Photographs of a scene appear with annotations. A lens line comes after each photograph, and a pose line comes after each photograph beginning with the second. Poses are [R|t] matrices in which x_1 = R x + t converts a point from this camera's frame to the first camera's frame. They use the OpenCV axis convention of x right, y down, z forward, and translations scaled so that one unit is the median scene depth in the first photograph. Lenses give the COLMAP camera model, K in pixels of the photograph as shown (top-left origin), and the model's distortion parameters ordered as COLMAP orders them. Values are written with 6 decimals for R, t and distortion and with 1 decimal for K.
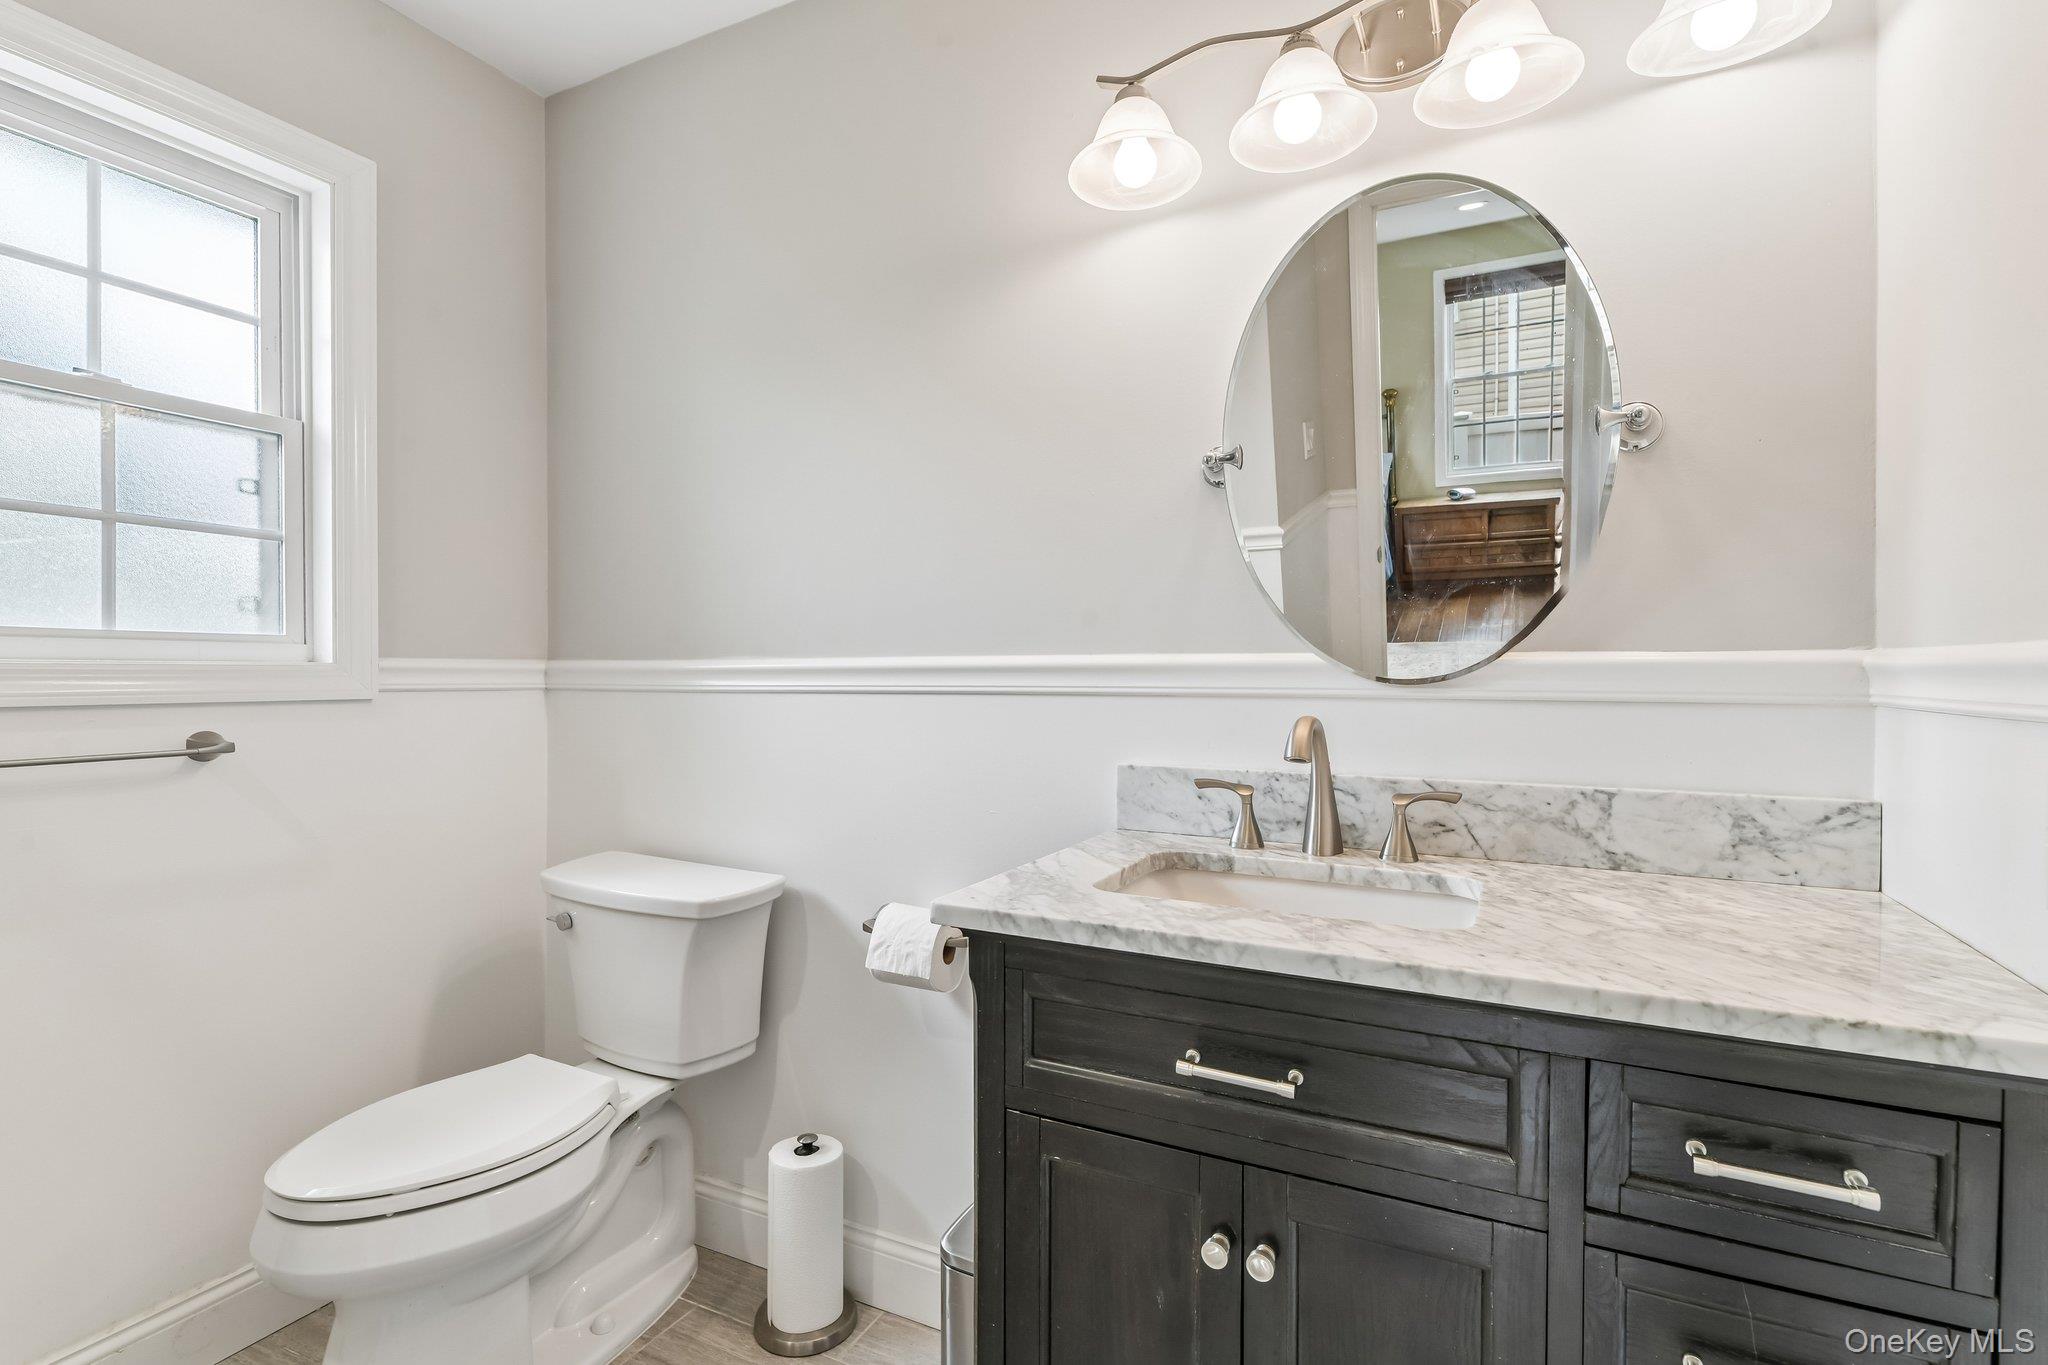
lens RADIAL K [[957.9, 0, 1016.4], [0, 957.9, 680.6], [0, 0, 1]] dist [0.005032, -0.002251]
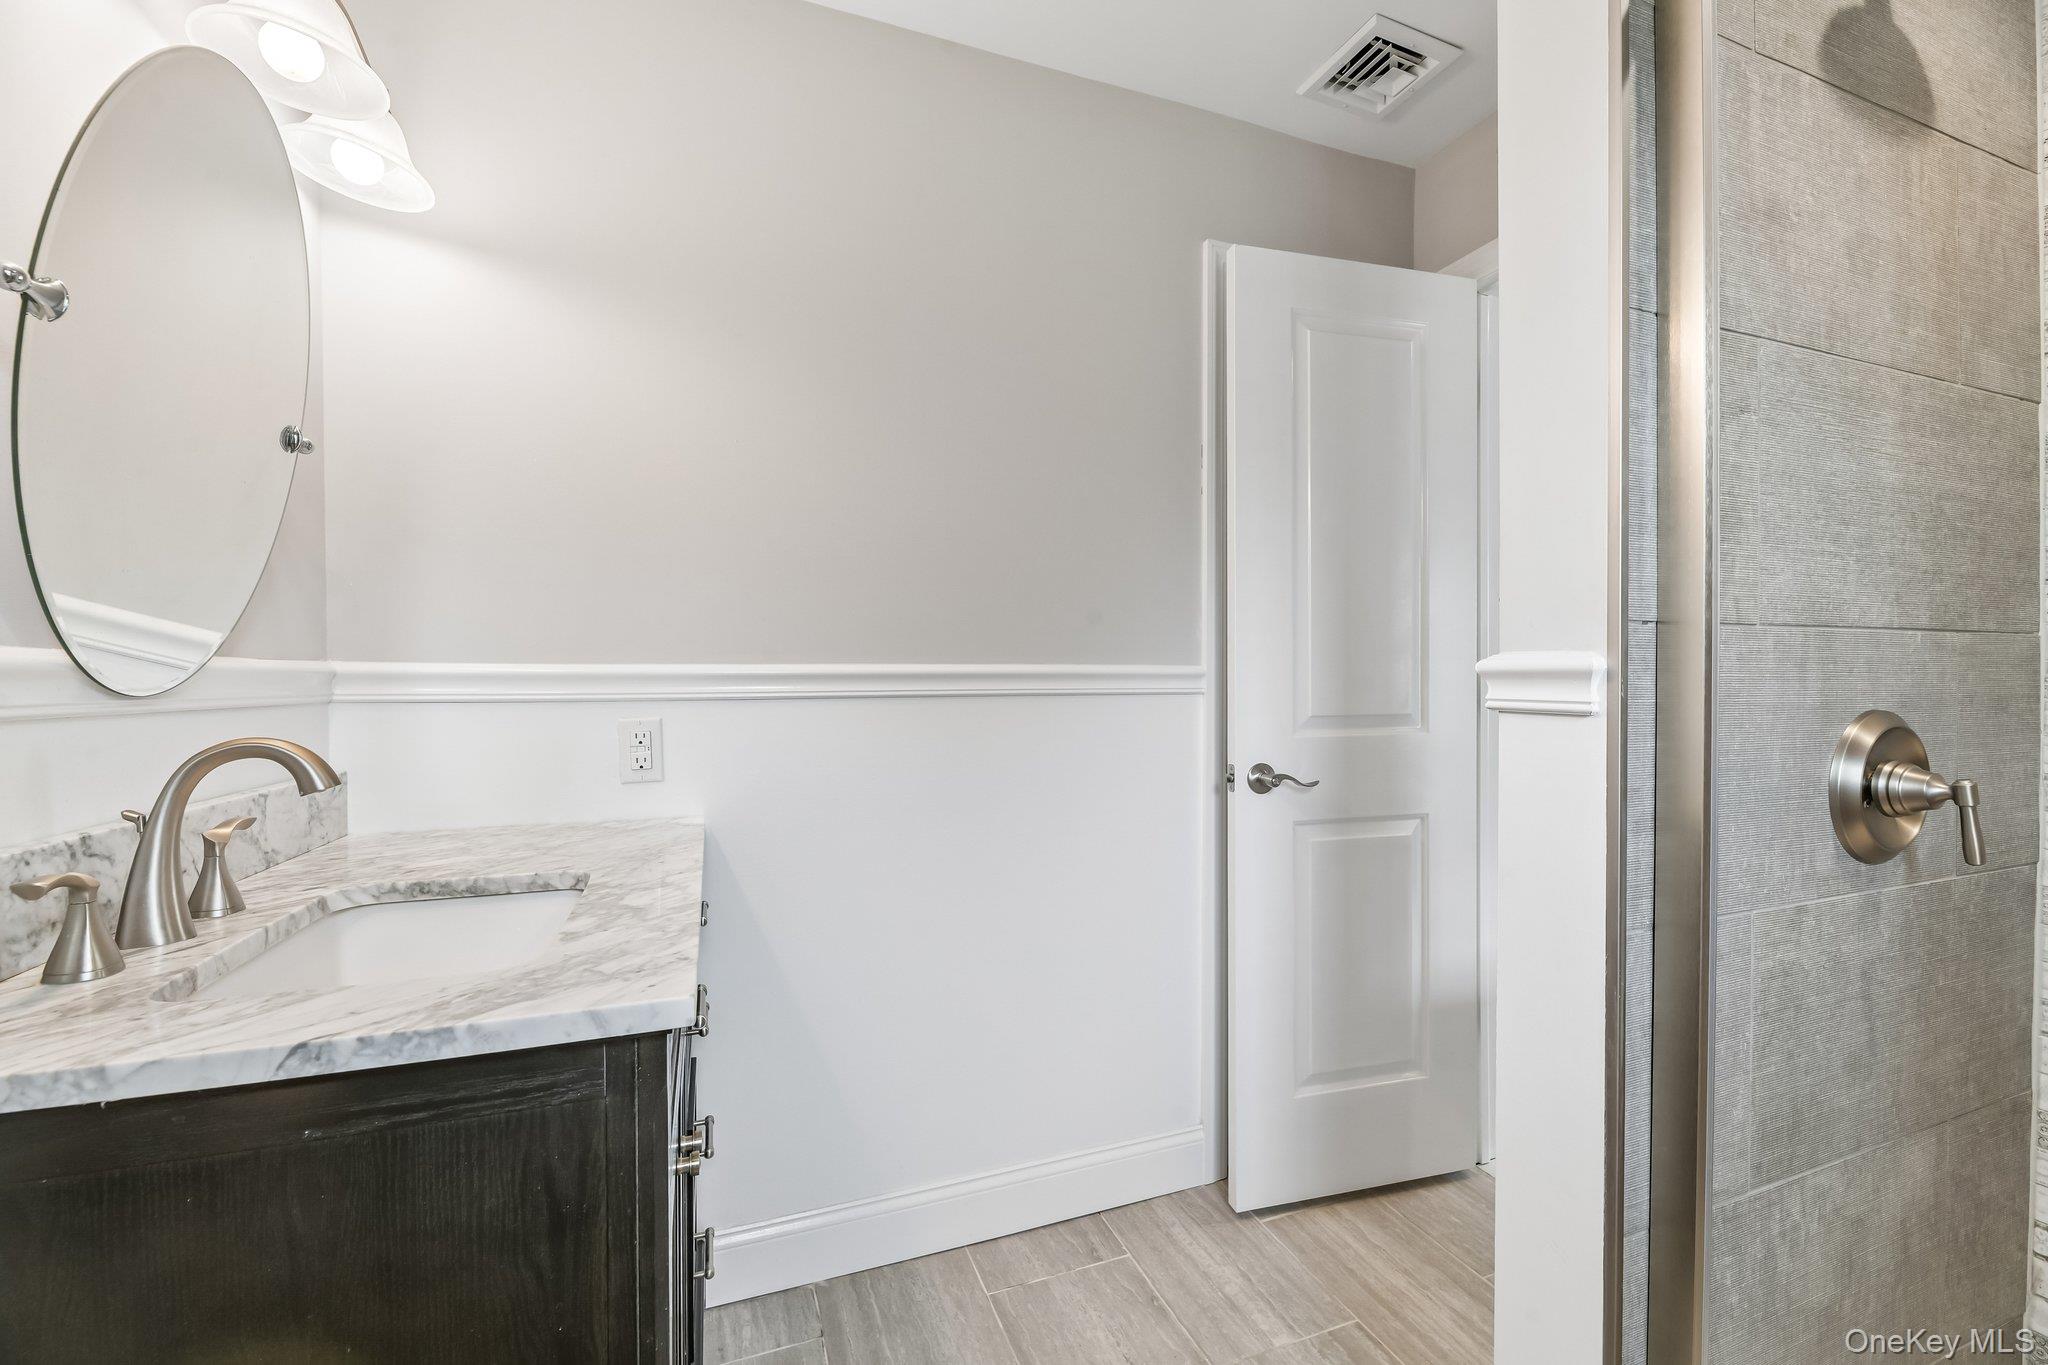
lens RADIAL K [[823.1, 0, 1021.0], [0, 823.1, 682.3], [0, 0, 1]] dist [-0.000916, -0.000048]
pose [[-0.730589, -0.004046, 0.682806, -0.633951], [0.006918, 0.999887, 0.013326, -0.011815], [-0.682783, 0.014460, -0.730478, 1.175924]]
